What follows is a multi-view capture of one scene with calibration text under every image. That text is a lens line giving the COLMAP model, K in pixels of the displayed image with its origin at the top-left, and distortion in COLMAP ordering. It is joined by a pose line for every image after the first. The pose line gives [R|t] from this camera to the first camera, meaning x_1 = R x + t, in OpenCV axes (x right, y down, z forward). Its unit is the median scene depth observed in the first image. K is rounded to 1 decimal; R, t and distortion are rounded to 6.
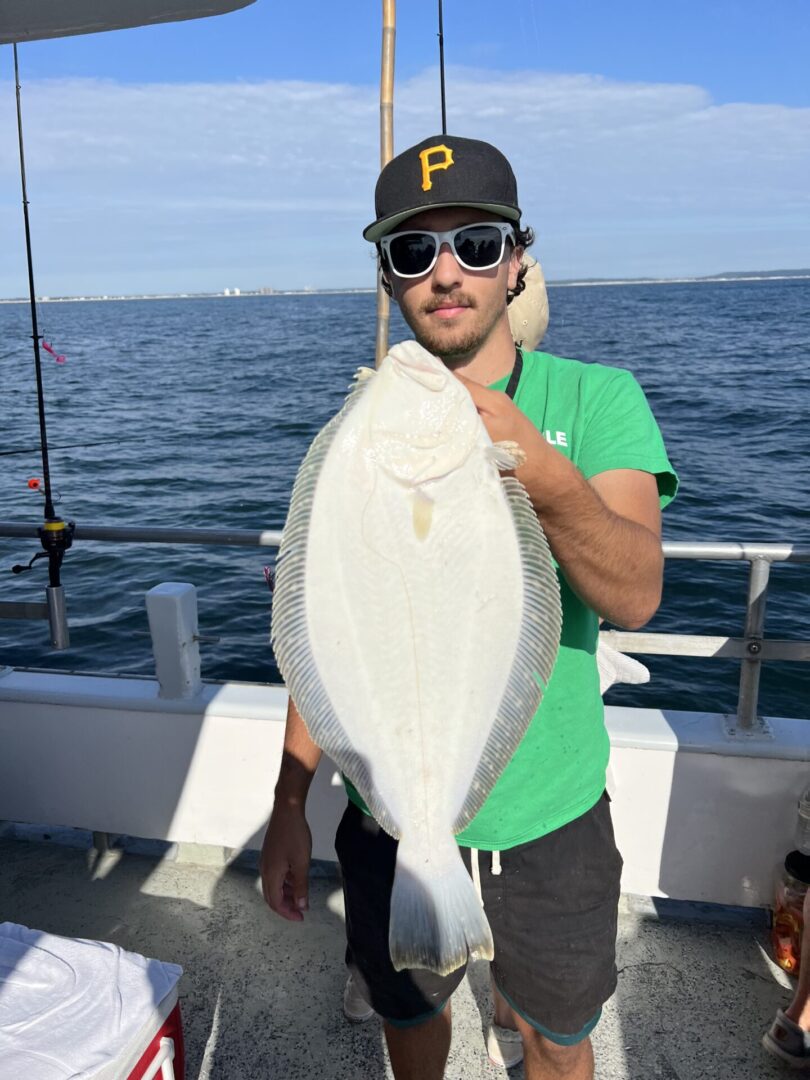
lens RADIAL K [[819.4, 0, 408.2], [0, 819.4, 539.4], [0, 0, 1]] dist [-0.002456, -0.001741]
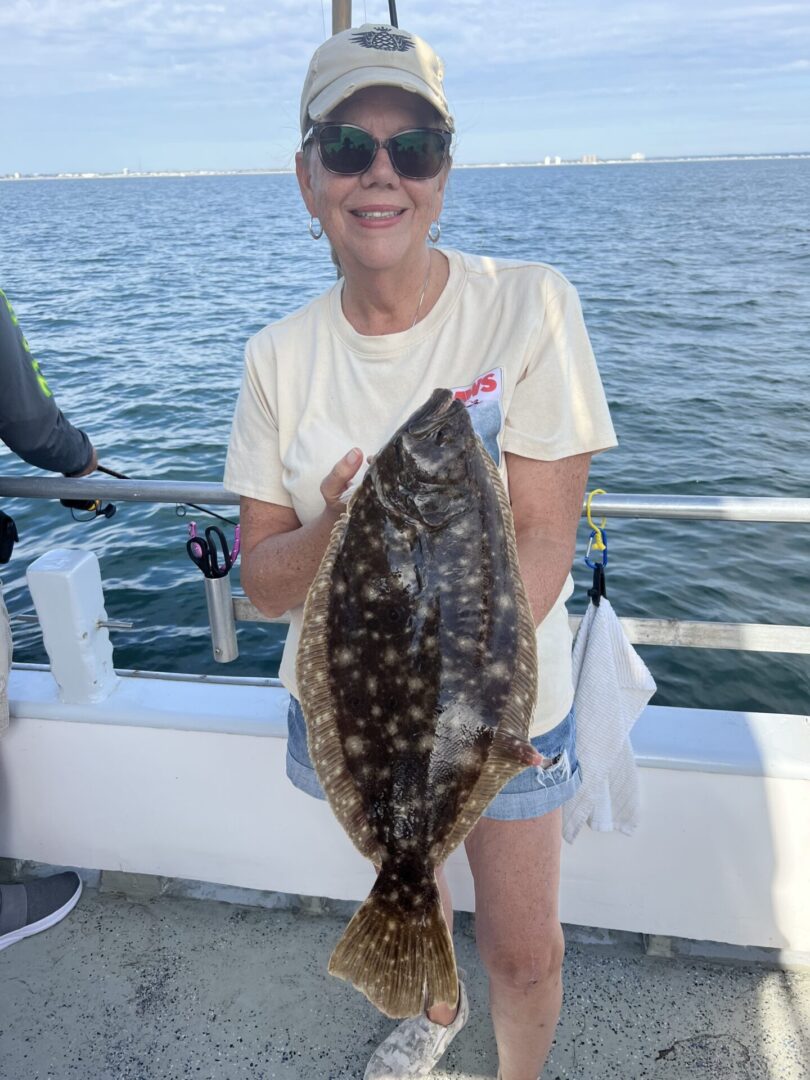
lens RADIAL K [[819.4, 0, 399.4], [0, 819.4, 540.9], [0, 0, 1]] dist [-0.002456, -0.001741]
pose [[0.999369, -0.017028, 0.031165, -0.013348], [0.012410, 0.989674, 0.142796, -0.061208], [-0.033275, -0.142319, 0.989261, 0.293426]]
